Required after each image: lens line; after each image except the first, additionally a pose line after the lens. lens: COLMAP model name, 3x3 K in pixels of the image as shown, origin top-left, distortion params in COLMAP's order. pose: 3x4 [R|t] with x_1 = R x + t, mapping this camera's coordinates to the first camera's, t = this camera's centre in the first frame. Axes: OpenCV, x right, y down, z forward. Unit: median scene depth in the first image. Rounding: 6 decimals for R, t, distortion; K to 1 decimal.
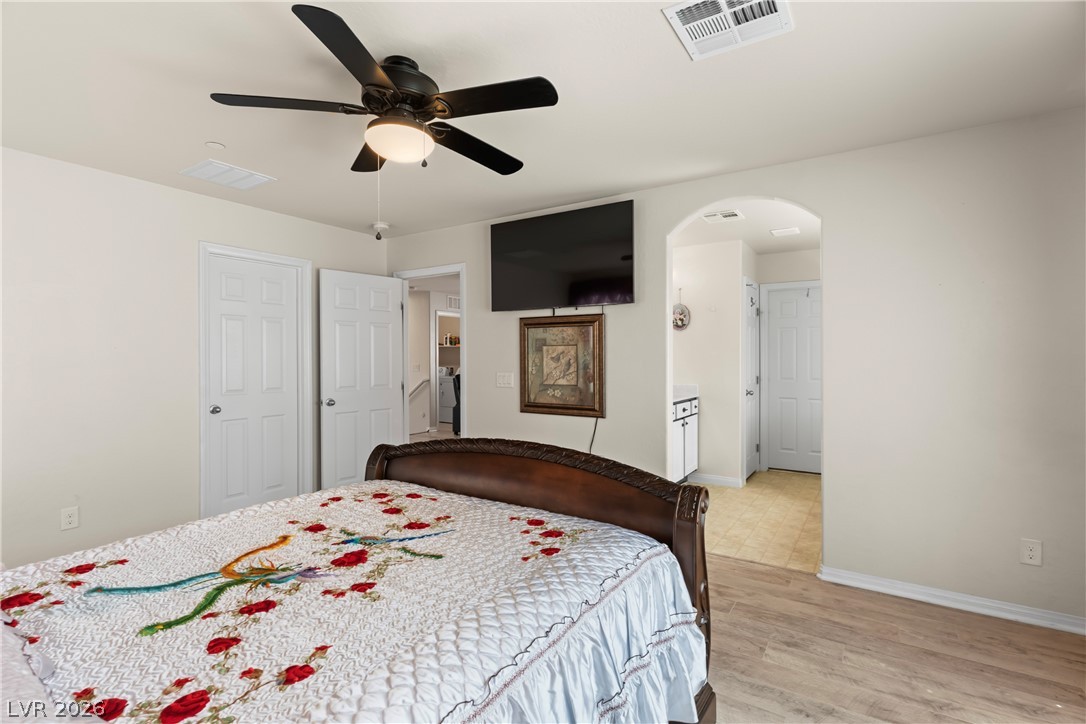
lens RADIAL K [[513.2, 0, 543.0], [0, 513.2, 362.0], [0, 0, 1]] dist [-0.001602, -0.000049]
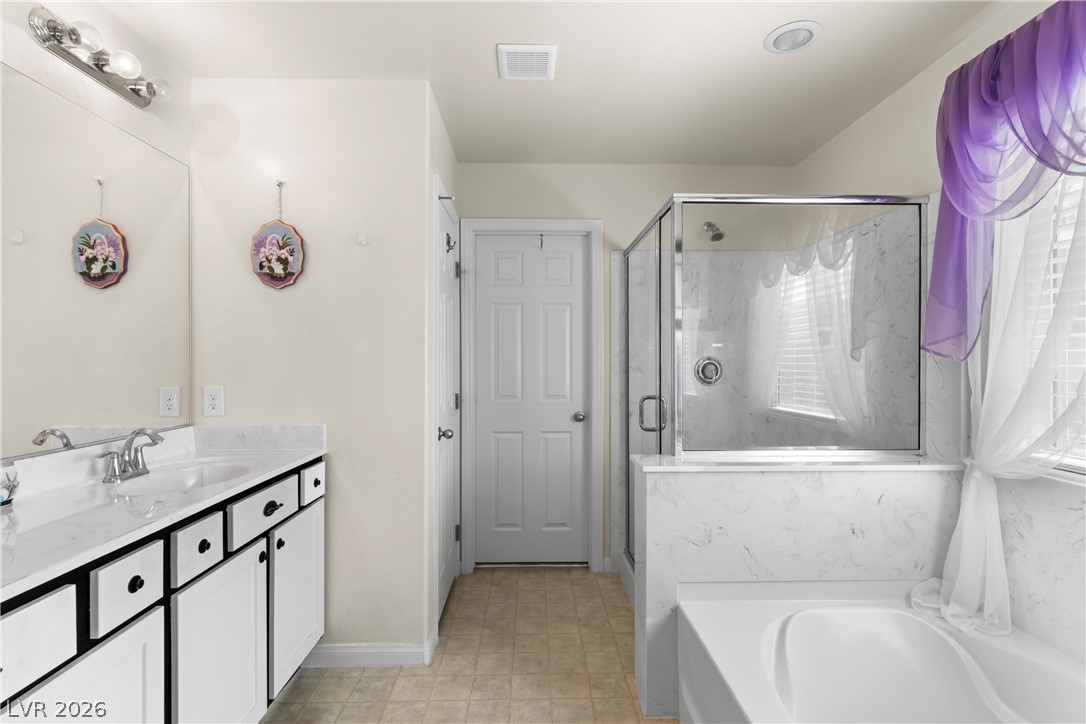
lens RADIAL K [[513.2, 0, 543.0], [0, 513.2, 362.0], [0, 0, 1]] dist [-0.001602, -0.000049]
pose [[0.826828, 0.000155, 0.562455, 0.214359], [0.000773, 0.999999, -0.001413, -0.003841], [-0.562455, 0.001603, 0.826827, 0.564547]]
